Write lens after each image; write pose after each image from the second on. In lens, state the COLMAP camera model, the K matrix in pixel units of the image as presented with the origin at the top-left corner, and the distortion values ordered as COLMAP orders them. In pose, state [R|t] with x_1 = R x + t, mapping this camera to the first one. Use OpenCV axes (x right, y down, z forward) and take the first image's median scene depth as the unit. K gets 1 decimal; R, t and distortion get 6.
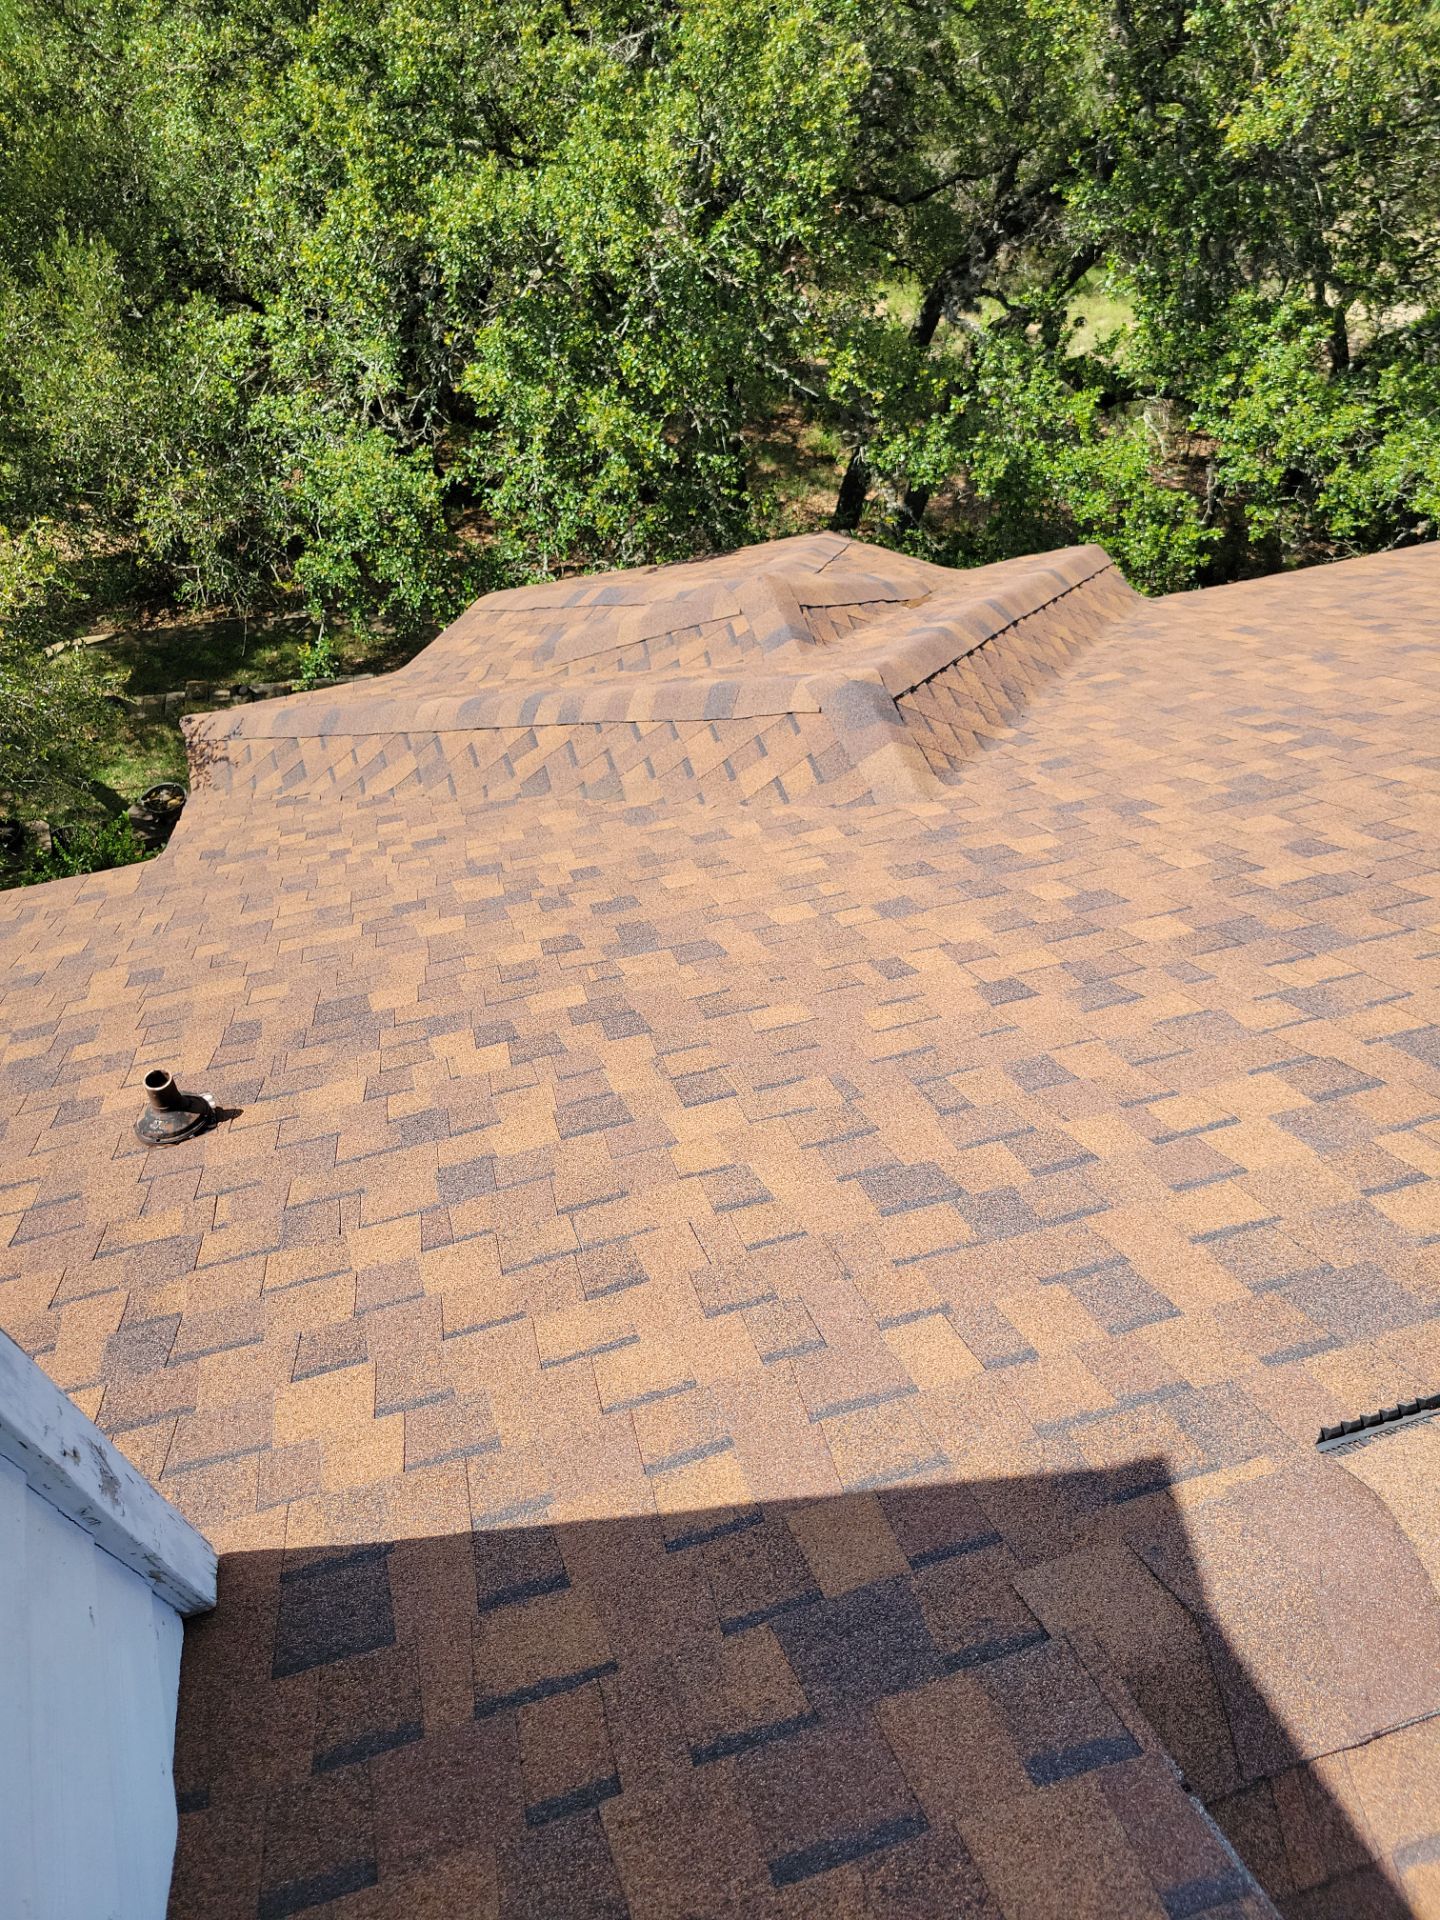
lens RADIAL K [[1345.5, 0, 729.8], [0, 1345.5, 977.5], [0, 0, 1]] dist [0.045882, -0.037883]
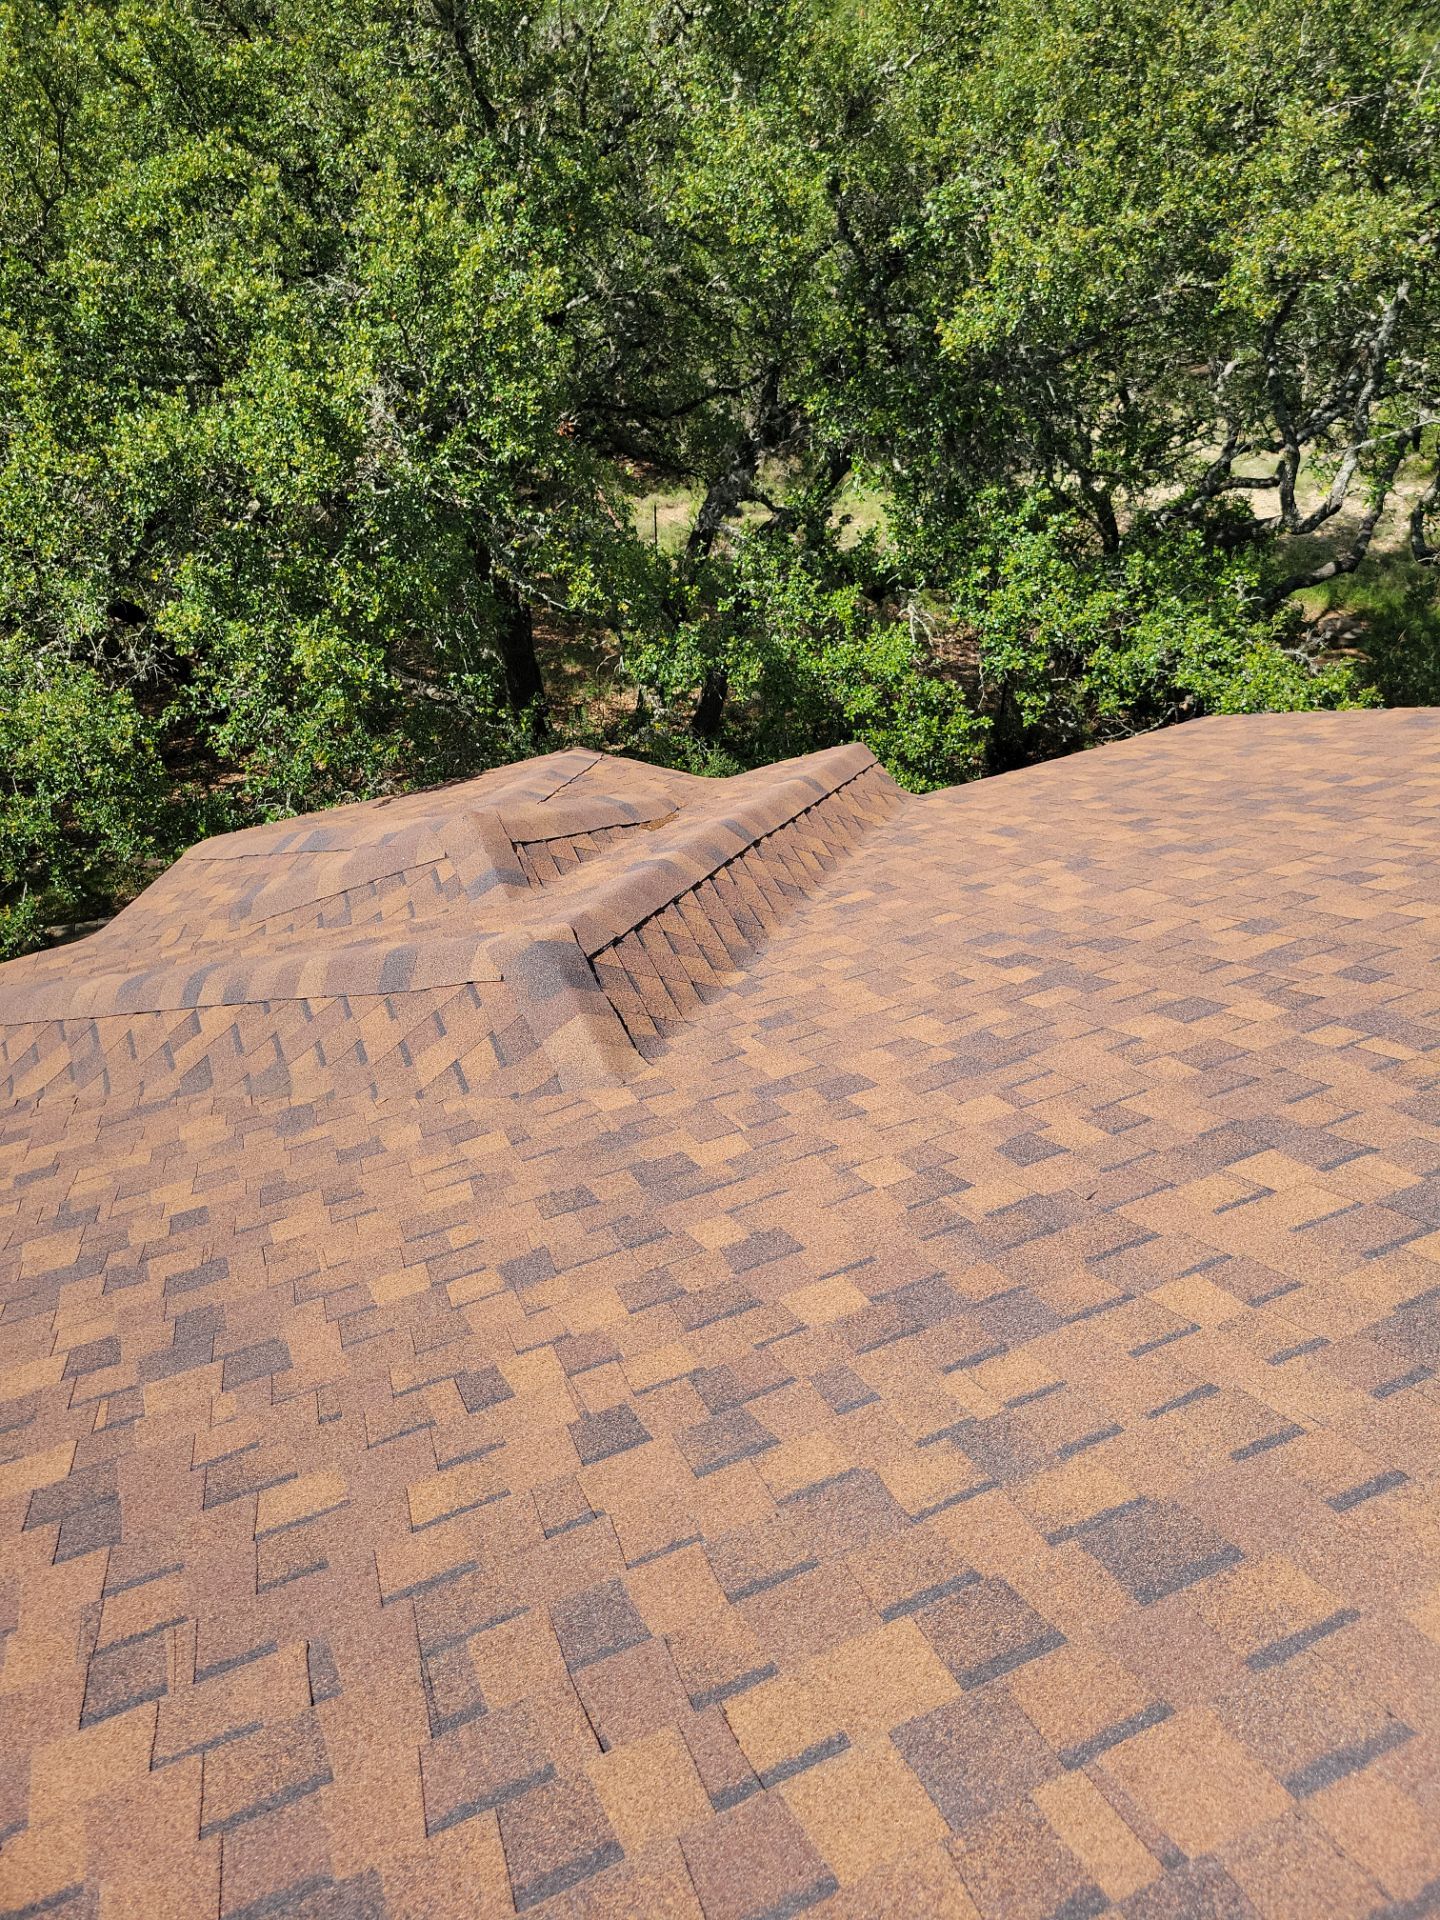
lens RADIAL K [[1335.5, 0, 721.7], [0, 1335.5, 980.0], [0, 0, 1]] dist [0.046566, -0.044925]
pose [[0.993305, -0.081566, 0.081810, 0.089429], [0.090903, 0.988870, -0.117780, -0.055690], [-0.071293, 0.124428, 0.989664, 0.098627]]
